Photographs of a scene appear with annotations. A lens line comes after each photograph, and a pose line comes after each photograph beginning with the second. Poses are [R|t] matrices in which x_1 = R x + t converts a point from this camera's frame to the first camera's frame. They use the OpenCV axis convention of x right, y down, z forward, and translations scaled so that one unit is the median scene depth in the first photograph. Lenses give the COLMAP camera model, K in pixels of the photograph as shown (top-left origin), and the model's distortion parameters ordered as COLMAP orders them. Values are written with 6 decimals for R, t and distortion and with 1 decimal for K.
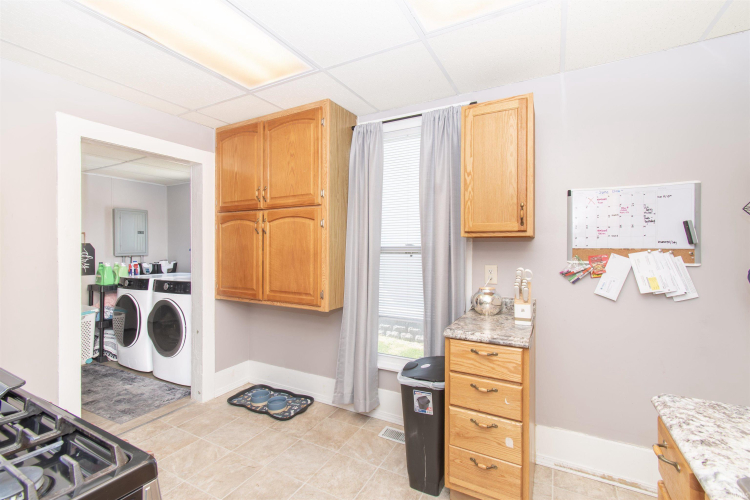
lens RADIAL K [[337.9, 0, 375.0], [0, 337.9, 250.0], [0, 0, 1]] dist [0.001845, 0.000686]
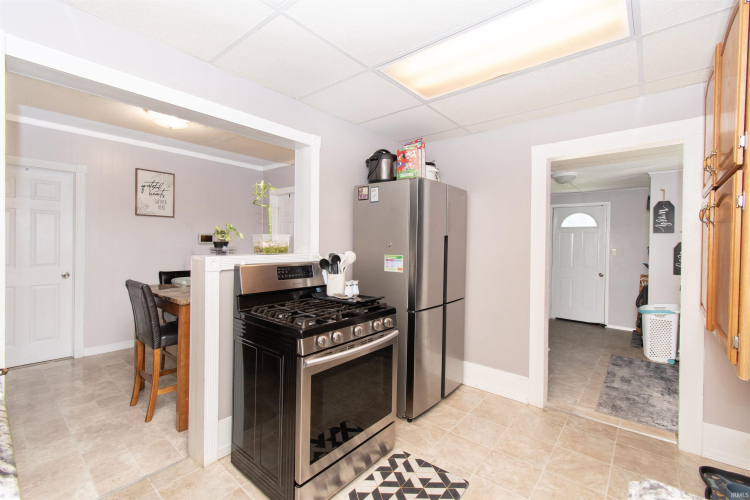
lens RADIAL K [[325.5, 0, 375.0], [0, 325.5, 250.0], [0, 0, 1]] dist [0.000294, 0.000254]
pose [[-0.201164, 0.015789, -0.979430, 0.360967], [-0.017135, 0.999660, 0.019635, -0.003319], [0.979408, 0.020732, -0.200825, 0.476923]]
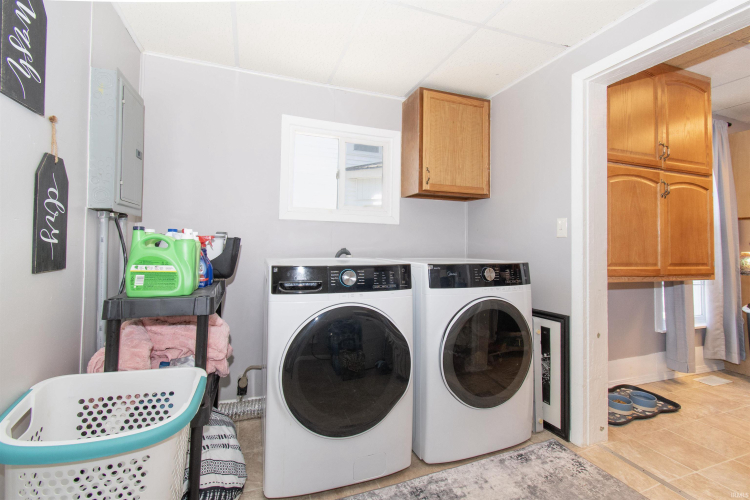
lens RADIAL K [[337.9, 0, 375.0], [0, 337.9, 250.0], [0, 0, 1]] dist [0.001845, 0.000686]
pose [[0.651837, 0.017089, 0.758167, -1.359269], [-0.001539, 0.999774, -0.021212, 0.095299], [-0.758358, 0.012660, 0.651715, 0.936430]]
